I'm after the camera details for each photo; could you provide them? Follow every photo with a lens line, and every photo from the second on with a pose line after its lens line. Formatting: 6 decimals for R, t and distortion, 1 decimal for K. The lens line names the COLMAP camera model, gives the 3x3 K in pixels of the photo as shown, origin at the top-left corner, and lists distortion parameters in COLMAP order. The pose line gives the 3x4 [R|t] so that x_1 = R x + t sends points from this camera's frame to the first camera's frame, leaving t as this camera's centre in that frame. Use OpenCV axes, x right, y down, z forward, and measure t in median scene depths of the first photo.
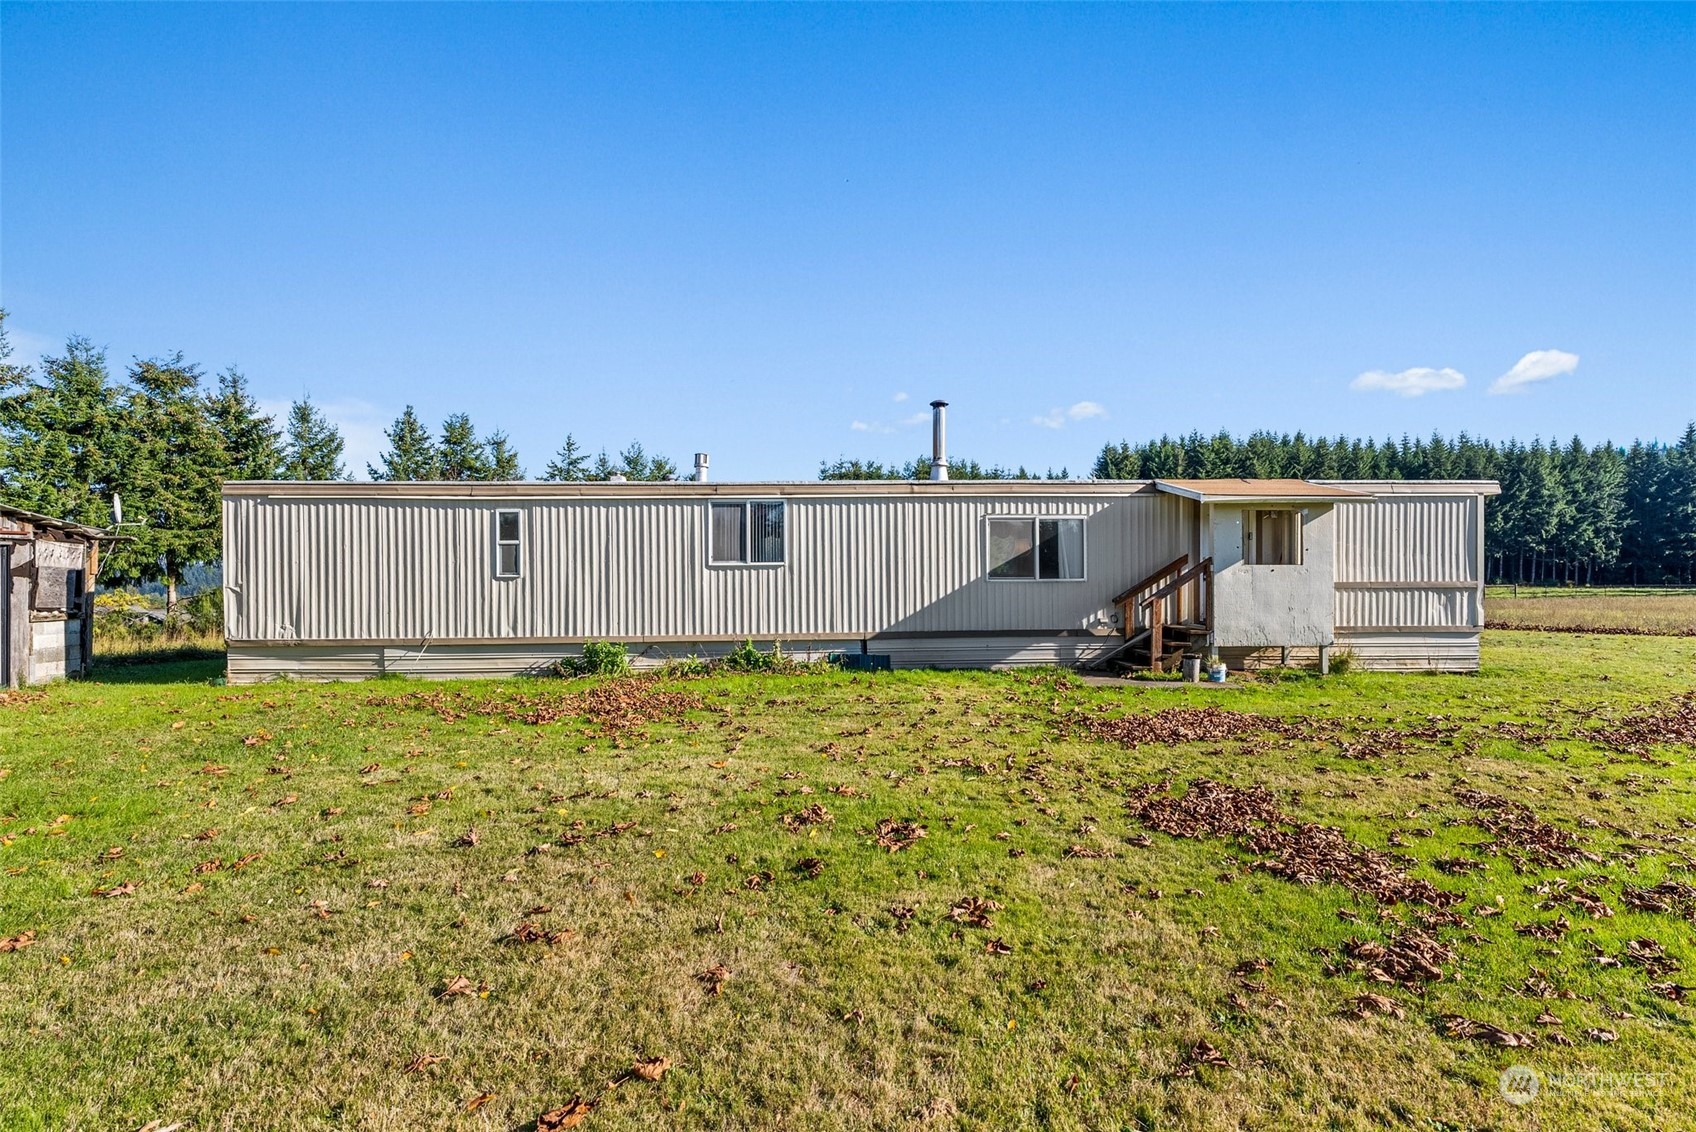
lens RADIAL K [[840.7, 0, 852.5], [0, 840.7, 559.1], [0, 0, 1]] dist [-0.006214, 0.000798]
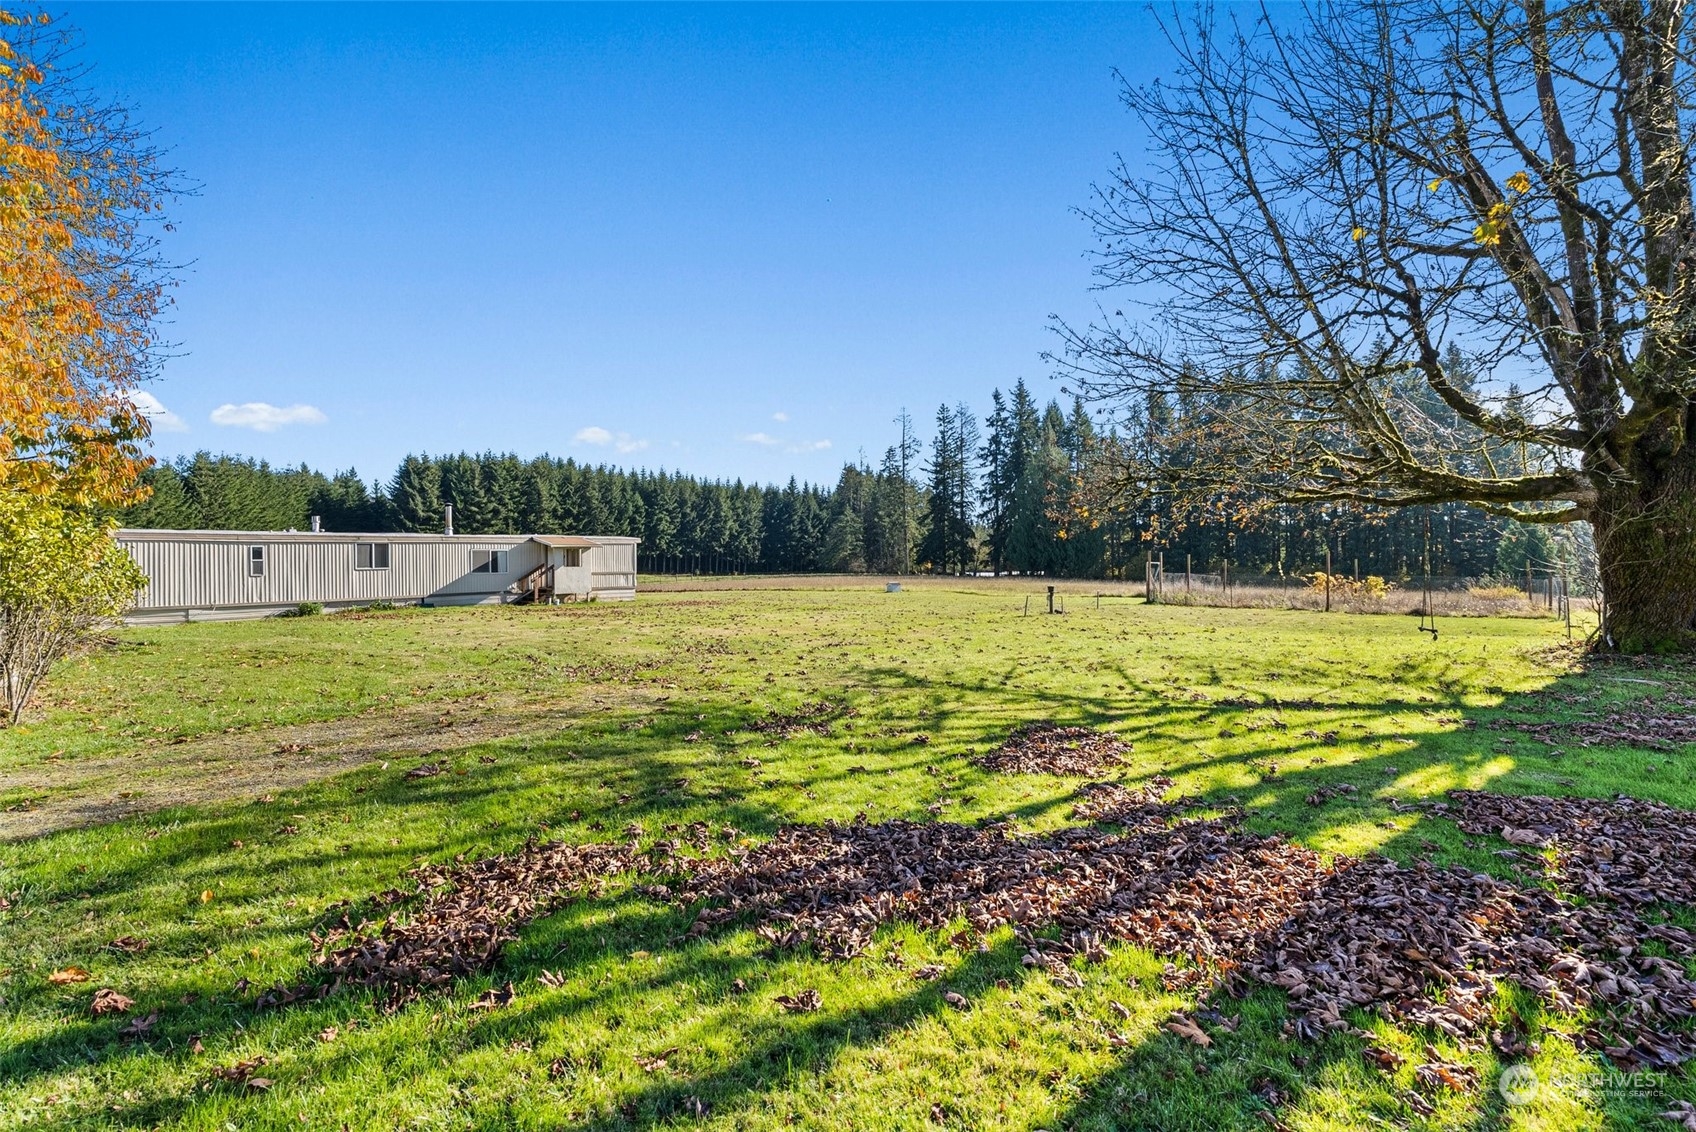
lens RADIAL K [[774.3, 0, 845.7], [0, 774.3, 560.8], [0, 0, 1]] dist [-0.007654, 0.001127]
pose [[0.673327, -0.004585, 0.739330, -0.839527], [0.000436, 0.999983, 0.005804, -0.028783], [-0.739345, -0.003586, 0.673318, -1.501160]]
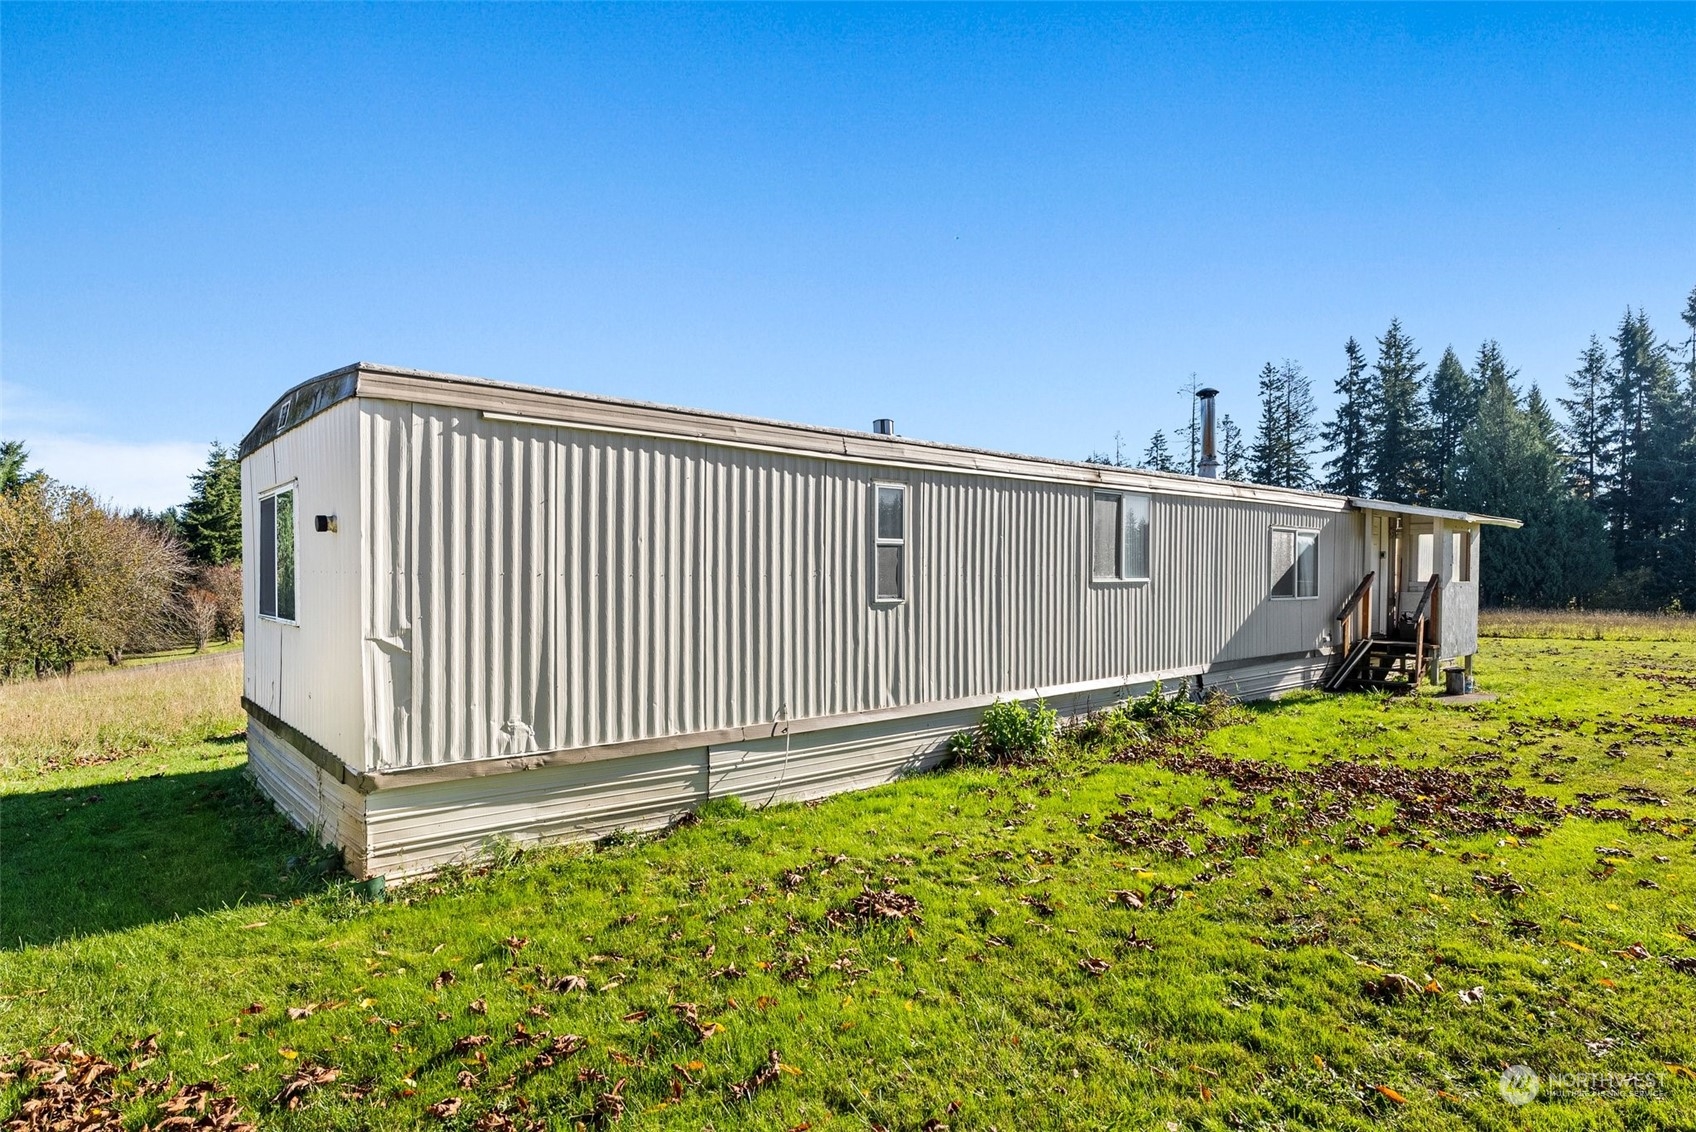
lens RADIAL K [[912.4, 0, 834.6], [0, 912.4, 581.8], [0, 0, 1]] dist [-0.005363, 0.000449]
pose [[0.797601, 0.000703, 0.603185, -0.778732], [-0.003045, 0.999991, 0.002861, 0.005424], [-0.603178, -0.004119, 0.797596, 0.504608]]
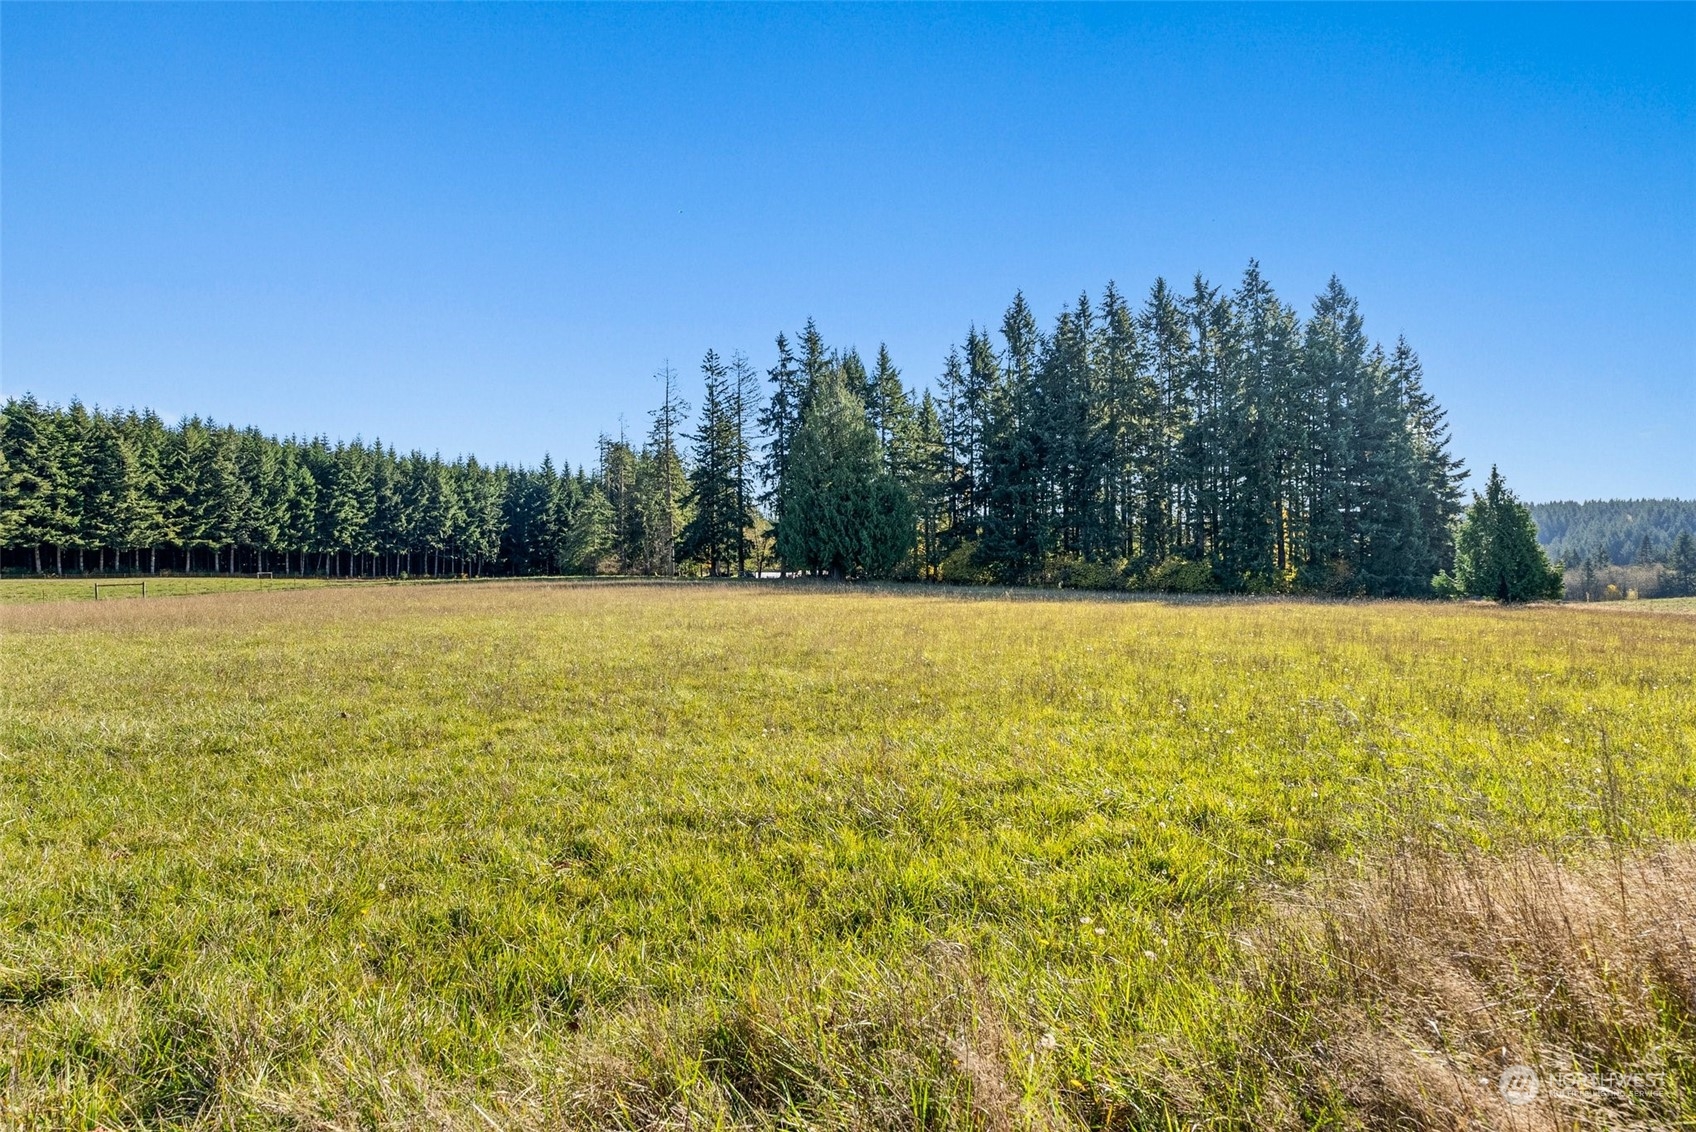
lens RADIAL K [[774.3, 0, 834.0], [0, 774.3, 559.8], [0, 0, 1]] dist [-0.007654, 0.001127]
pose [[0.501903, -0.007756, 0.864889, 2.180756], [0.005108, 0.999969, 0.006003, 0.028706], [-0.864909, 0.001405, 0.501927, -0.199906]]
